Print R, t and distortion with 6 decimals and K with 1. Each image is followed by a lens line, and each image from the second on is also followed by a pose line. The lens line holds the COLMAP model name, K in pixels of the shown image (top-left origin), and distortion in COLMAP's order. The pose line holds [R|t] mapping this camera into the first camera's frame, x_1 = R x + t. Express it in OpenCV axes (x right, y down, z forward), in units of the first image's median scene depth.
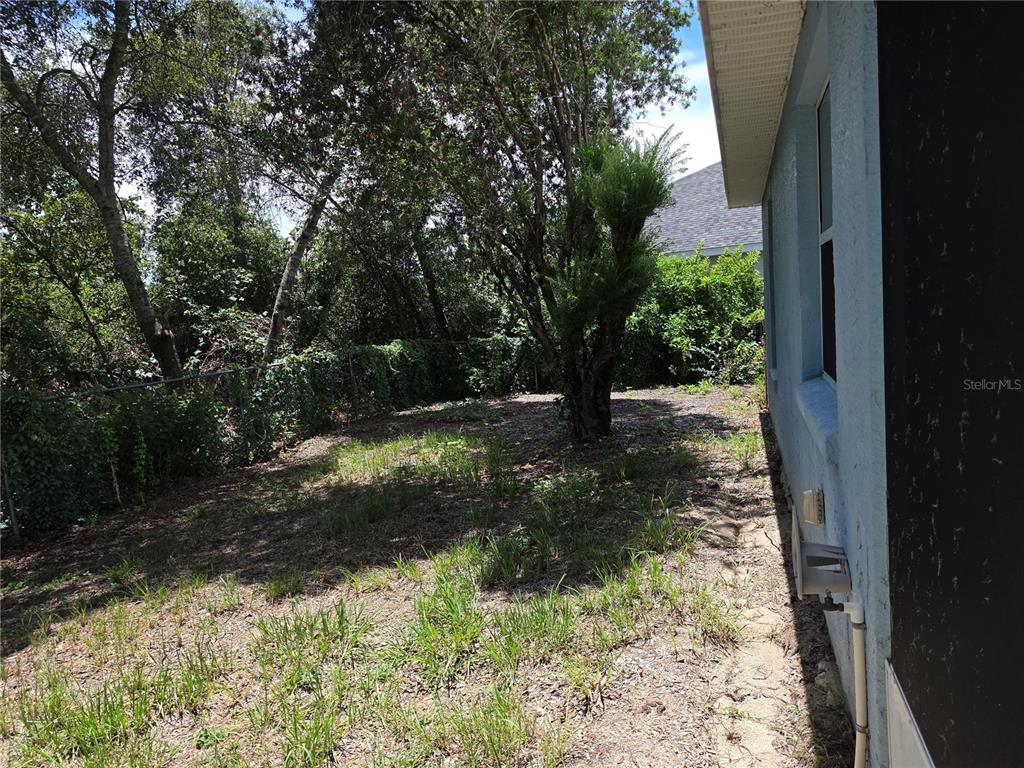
lens RADIAL K [[708.9, 0, 508.3], [0, 708.9, 386.6], [0, 0, 1]] dist [0.089315, -0.085808]
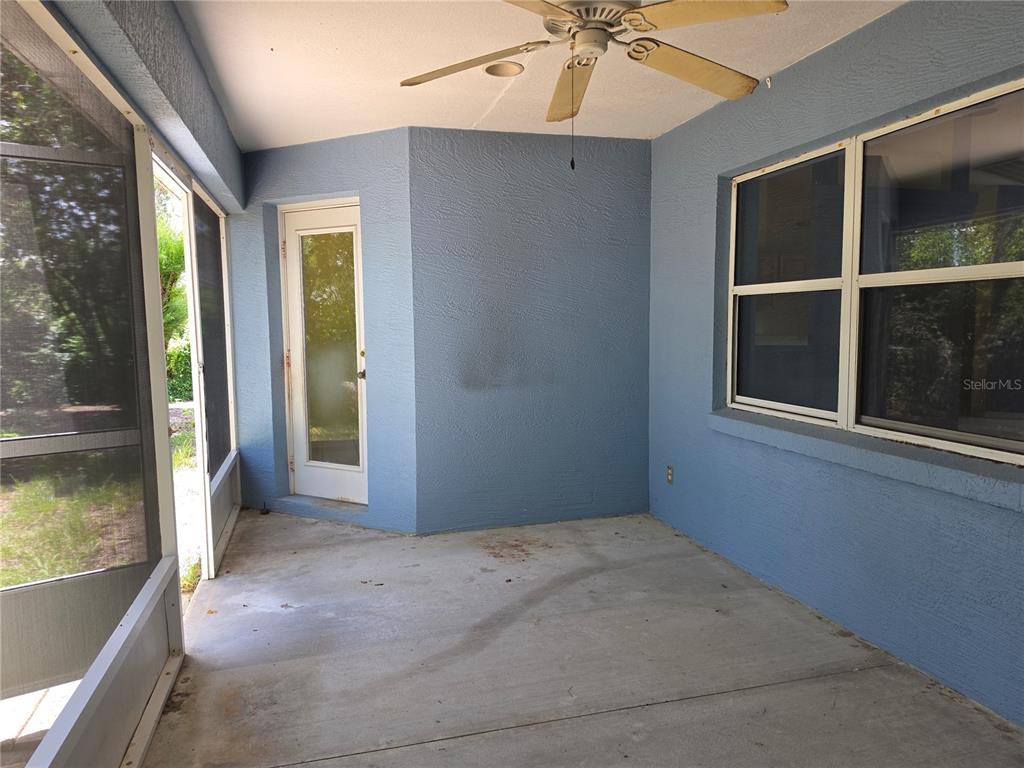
lens RADIAL K [[708.9, 0, 508.3], [0, 708.9, 386.6], [0, 0, 1]] dist [0.089315, -0.085808]
pose [[0.839173, 0.022191, 0.543411, -0.022115], [0.001702, 0.999055, -0.043427, 0.032100], [-0.543861, 0.037368, 0.838343, -0.302042]]
